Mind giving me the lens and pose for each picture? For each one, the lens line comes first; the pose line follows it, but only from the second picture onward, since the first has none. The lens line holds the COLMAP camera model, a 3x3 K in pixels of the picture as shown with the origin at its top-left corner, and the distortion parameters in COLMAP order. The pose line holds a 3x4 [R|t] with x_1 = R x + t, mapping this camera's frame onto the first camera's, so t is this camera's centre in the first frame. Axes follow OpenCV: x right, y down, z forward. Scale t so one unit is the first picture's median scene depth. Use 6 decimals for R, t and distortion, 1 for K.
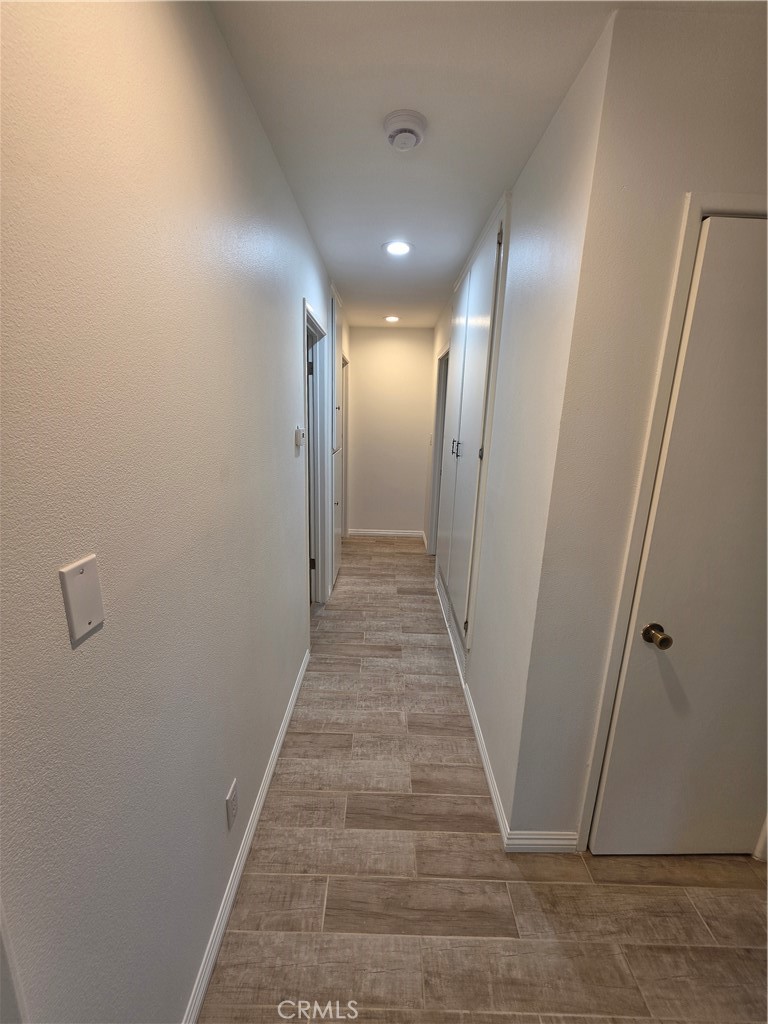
lens RADIAL K [[408.9, 0, 381.5], [0, 408.9, 511.5], [0, 0, 1]] dist [-0.001245, 0.000266]
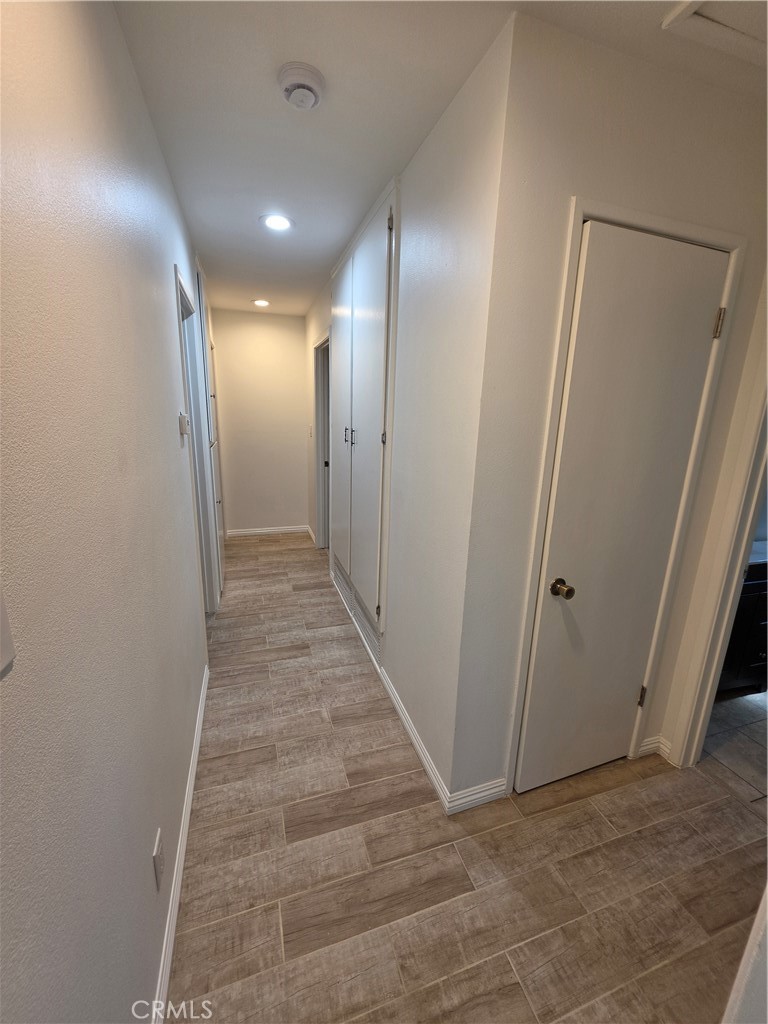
lens RADIAL K [[408.9, 0, 381.5], [0, 408.9, 511.5], [0, 0, 1]] dist [-0.001245, 0.000266]
pose [[0.947521, -0.079215, 0.309725, -0.110884], [0.075694, 0.996857, 0.023388, 0.017546], [-0.310604, 0.001284, 0.950538, 0.051609]]
